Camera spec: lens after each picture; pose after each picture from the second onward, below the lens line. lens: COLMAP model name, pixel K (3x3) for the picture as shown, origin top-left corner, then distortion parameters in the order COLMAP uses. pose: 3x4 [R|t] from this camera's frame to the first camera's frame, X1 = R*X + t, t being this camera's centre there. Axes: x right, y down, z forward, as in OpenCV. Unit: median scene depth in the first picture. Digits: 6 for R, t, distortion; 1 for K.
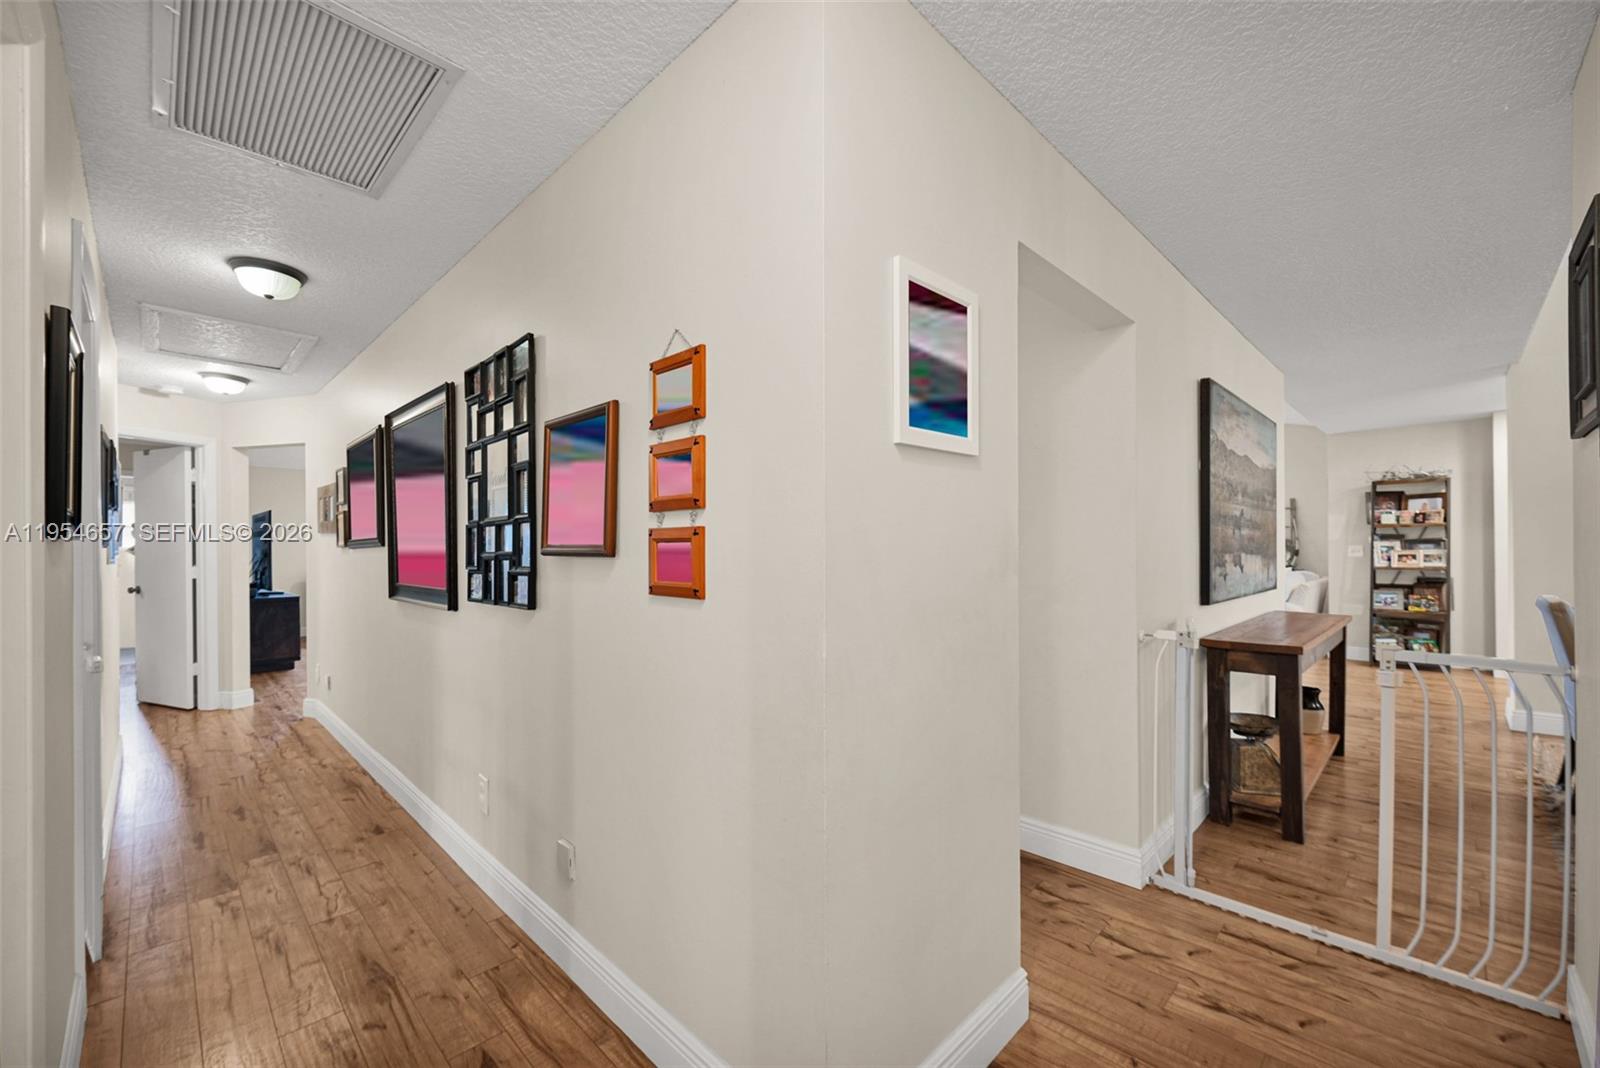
lens RADIAL K [[641.6, 0, 802.2], [0, 641.6, 548.2], [0, 0, 1]] dist [0.001649, 0.000134]
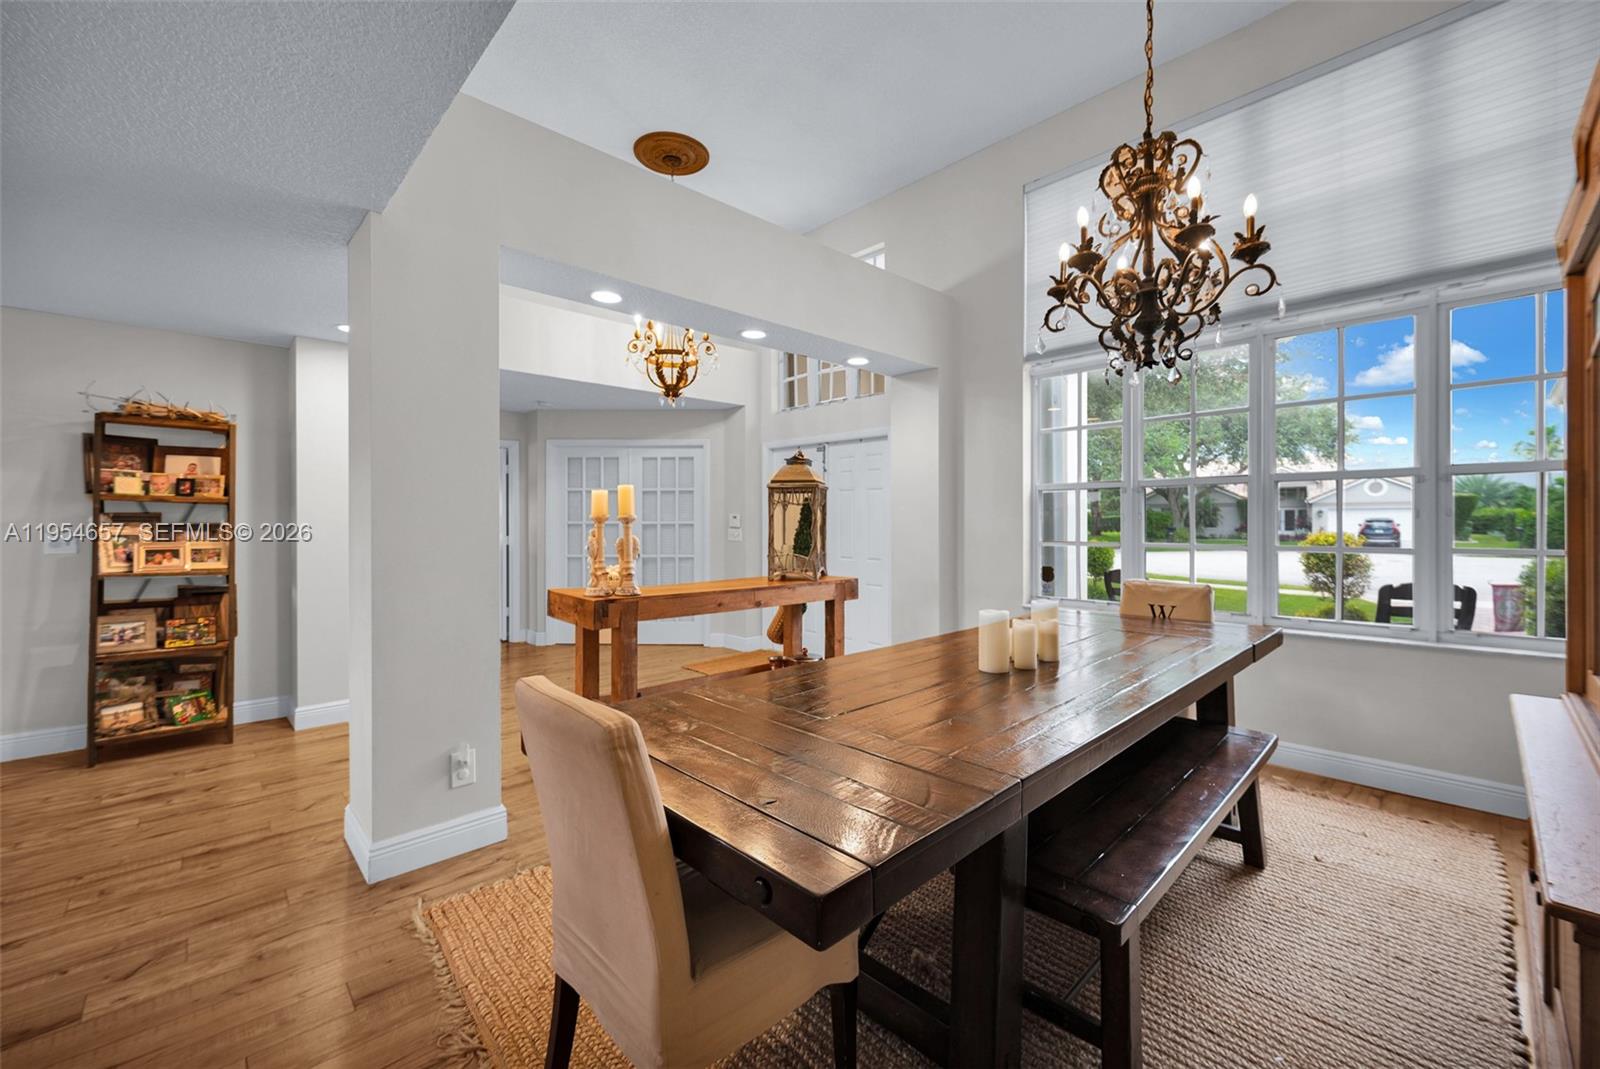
lens RADIAL K [[641.6, 0, 798.6], [0, 641.6, 529.4], [0, 0, 1]] dist [0.001649, 0.000134]
pose [[0.027018, 0.001492, 0.999634, 0.383616], [-0.005411, 0.999984, -0.001346, -0.010490], [-0.999620, -0.005373, 0.027025, 0.417551]]
